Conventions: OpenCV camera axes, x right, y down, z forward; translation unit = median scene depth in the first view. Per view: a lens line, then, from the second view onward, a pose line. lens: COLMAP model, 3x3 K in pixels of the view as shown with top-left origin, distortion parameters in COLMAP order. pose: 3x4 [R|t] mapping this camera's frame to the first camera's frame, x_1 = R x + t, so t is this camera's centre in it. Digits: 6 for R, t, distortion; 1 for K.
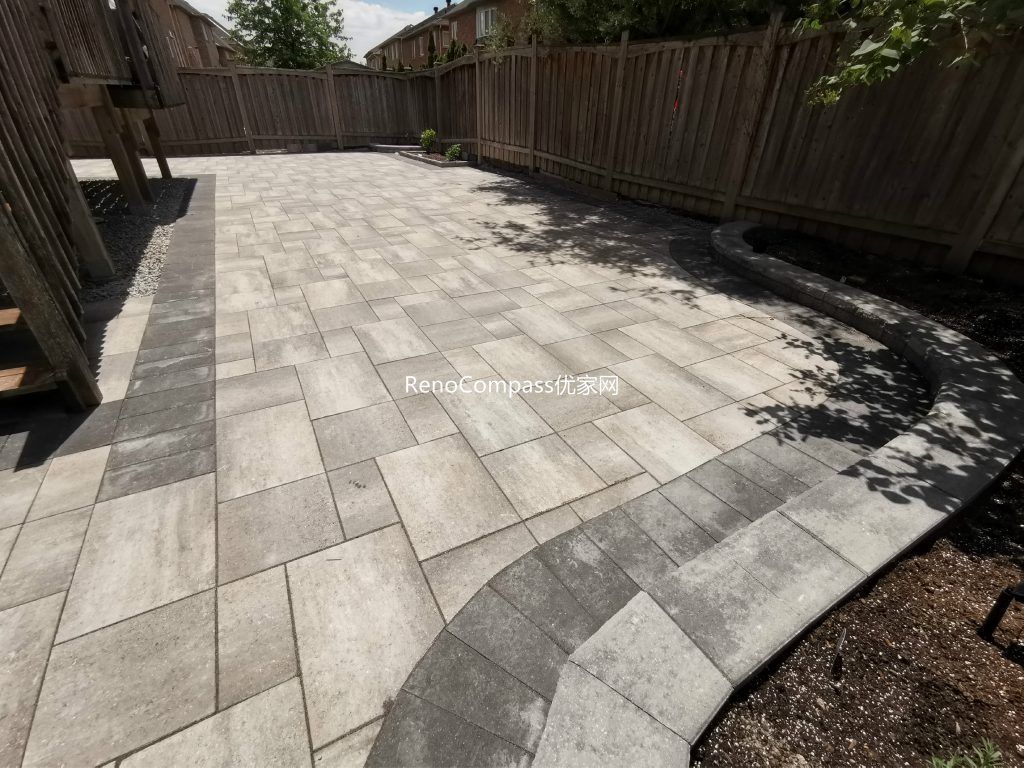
lens RADIAL K [[473.0, 0, 511.9], [0, 473.0, 384.3], [0, 0, 1]] dist [-0.007929, 0.011774]
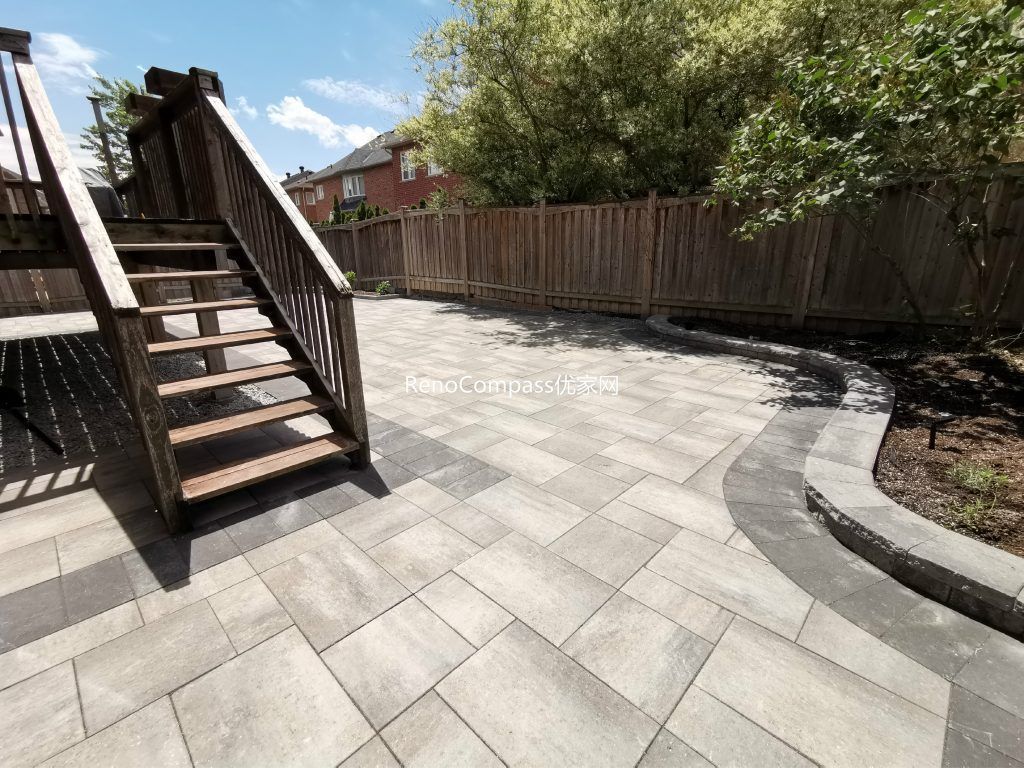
lens RADIAL K [[473.0, 0, 507.9], [0, 473.0, 384.5], [0, 0, 1]] dist [-0.007929, 0.011774]
pose [[0.951951, -0.122055, 0.280878, -0.665205], [0.187594, 0.957343, -0.219781, 0.153015], [-0.242071, 0.261912, 0.934240, -0.302838]]
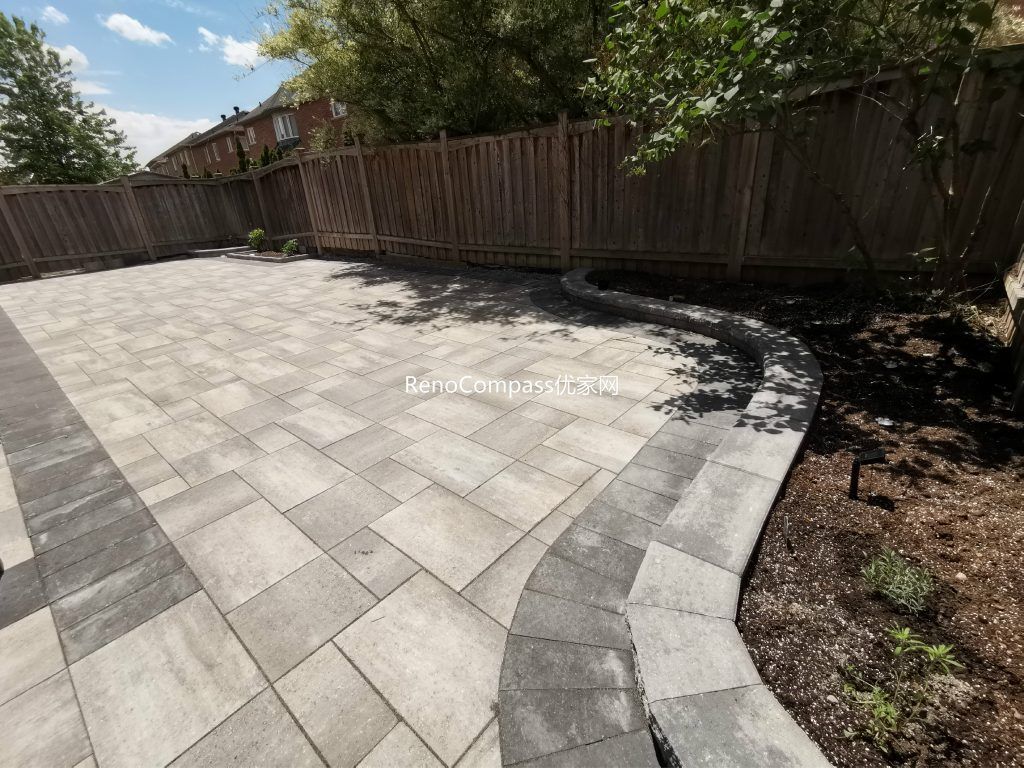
lens RADIAL K [[473.0, 0, 510.7], [0, 473.0, 383.5], [0, 0, 1]] dist [-0.007929, 0.011774]
pose [[0.931677, -0.213054, 0.294255, -0.159865], [0.252882, 0.961865, -0.104246, 0.029047], [-0.260824, 0.171536, 0.950024, -0.080767]]
